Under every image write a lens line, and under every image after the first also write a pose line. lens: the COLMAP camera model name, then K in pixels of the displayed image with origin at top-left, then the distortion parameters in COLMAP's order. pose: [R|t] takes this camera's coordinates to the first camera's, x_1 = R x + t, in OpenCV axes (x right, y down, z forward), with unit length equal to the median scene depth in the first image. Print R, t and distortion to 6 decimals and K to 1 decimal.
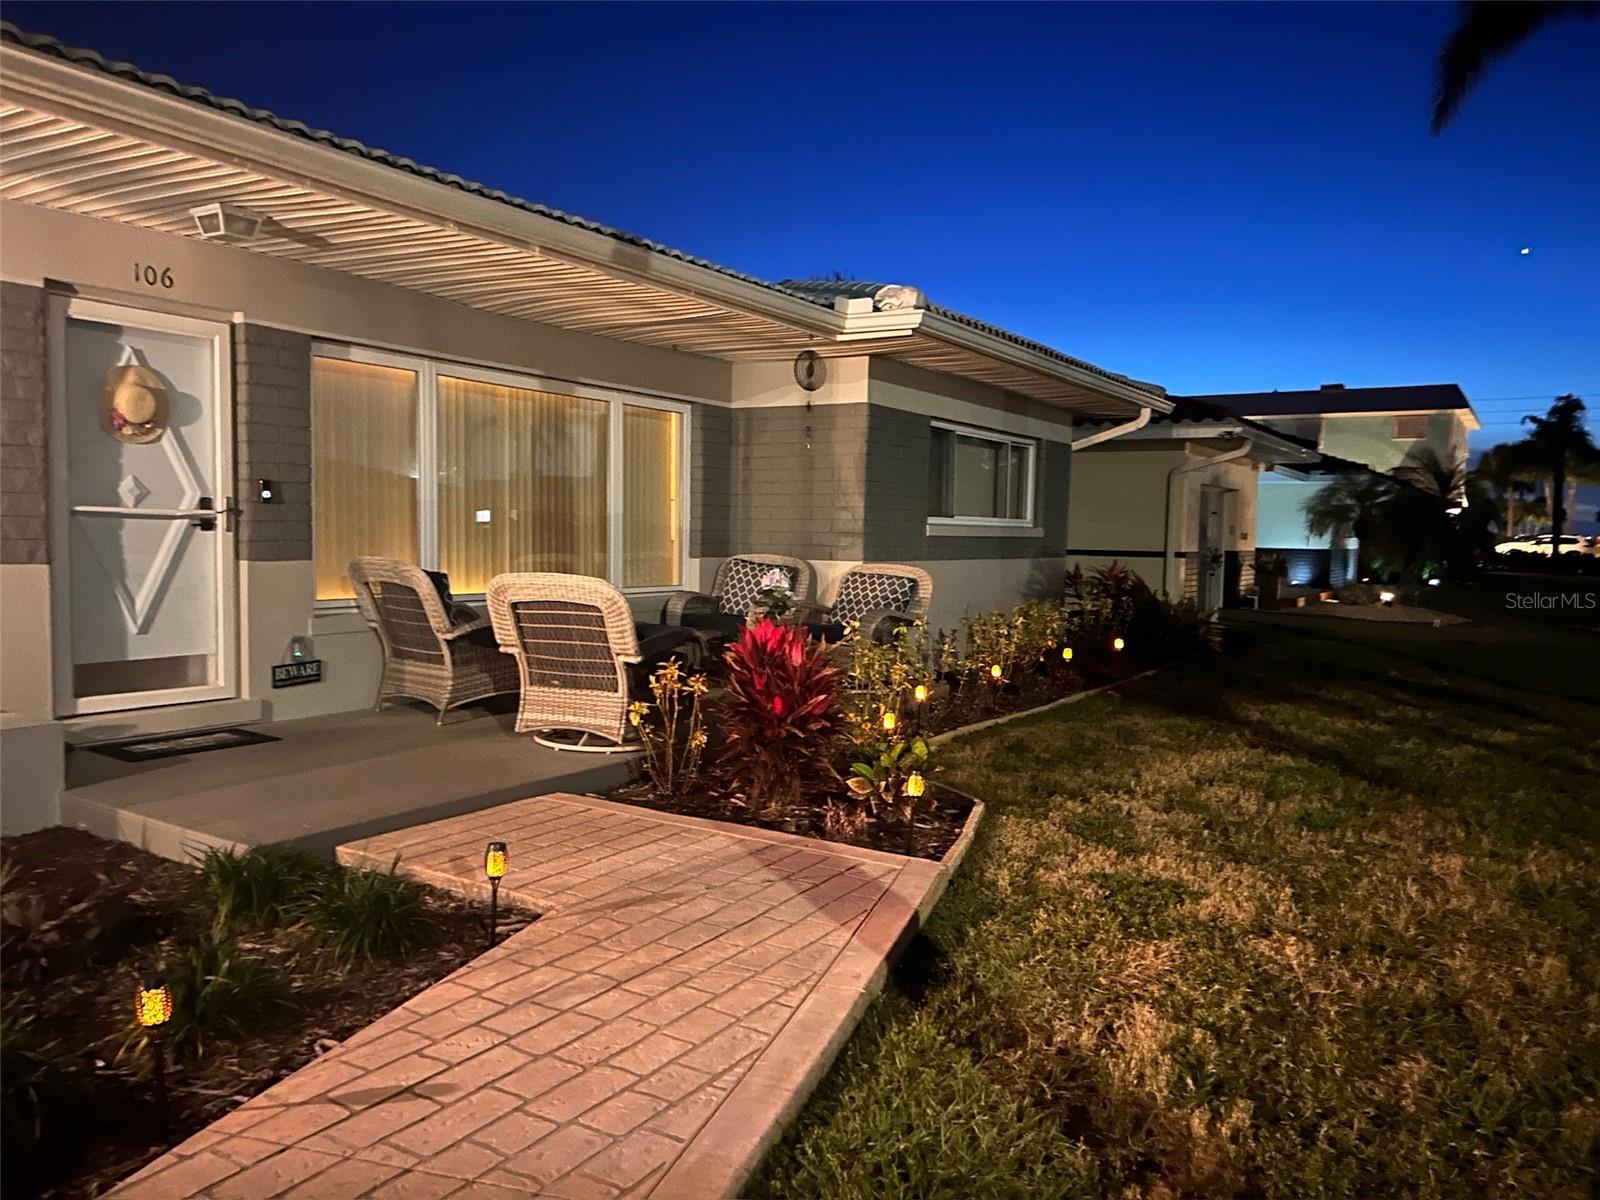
lens RADIAL K [[1218.4, 0, 801.6], [0, 1218.4, 599.9], [0, 0, 1]] dist [0.024447, -0.002559]
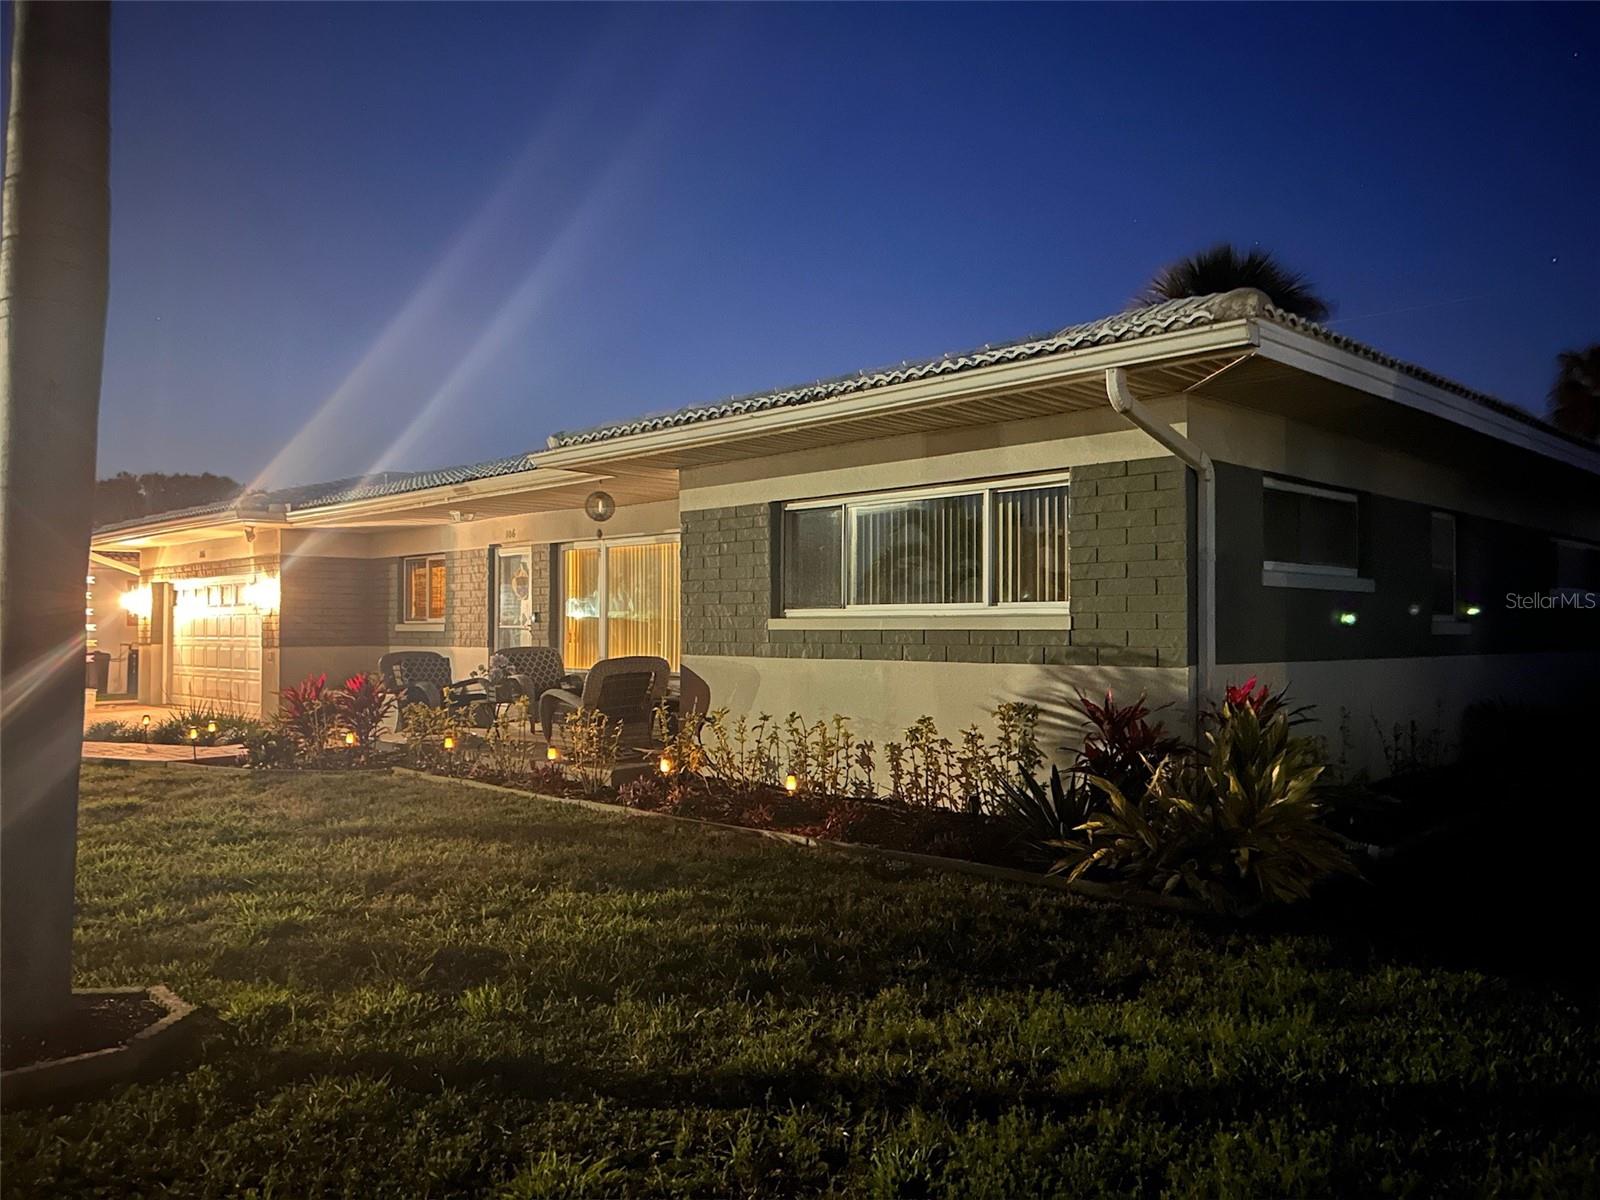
lens RADIAL K [[1218.4, 0, 798.3], [0, 1218.4, 598.3], [0, 0, 1]] dist [0.024447, -0.002559]
pose [[-0.239206, -0.052373, -0.969555, 1.750088], [-0.065041, 0.997166, -0.037818, -0.074340], [0.968788, 0.054015, -0.241935, 2.172258]]
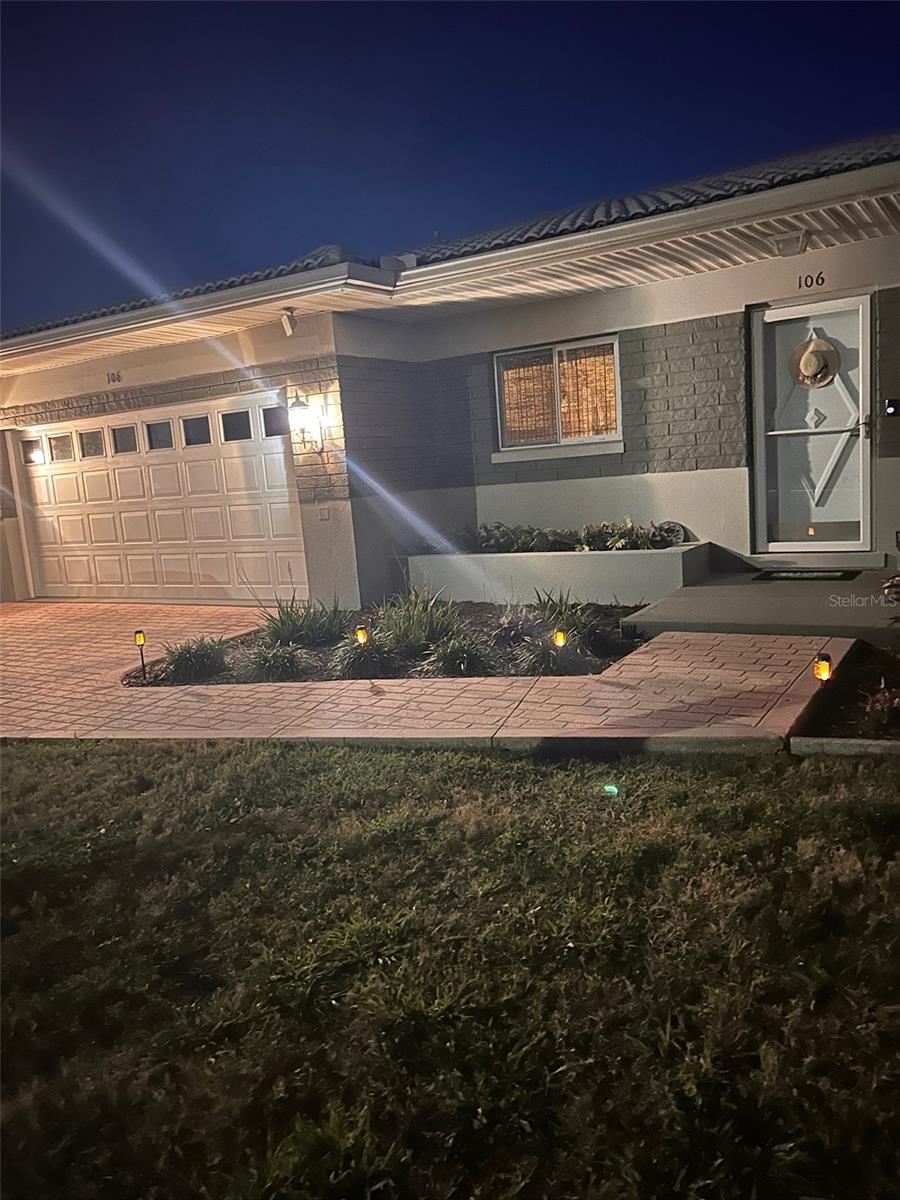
lens RADIAL K [[913.8, 0, 451.1], [0, 913.8, 604.2], [0, 0, 1]] dist [0.024447, -0.002559]
pose [[-0.018336, 0.131665, -0.991125, 0.709877], [0.018590, 0.991165, 0.131326, -0.013600], [0.999659, -0.016017, -0.020621, 0.547100]]
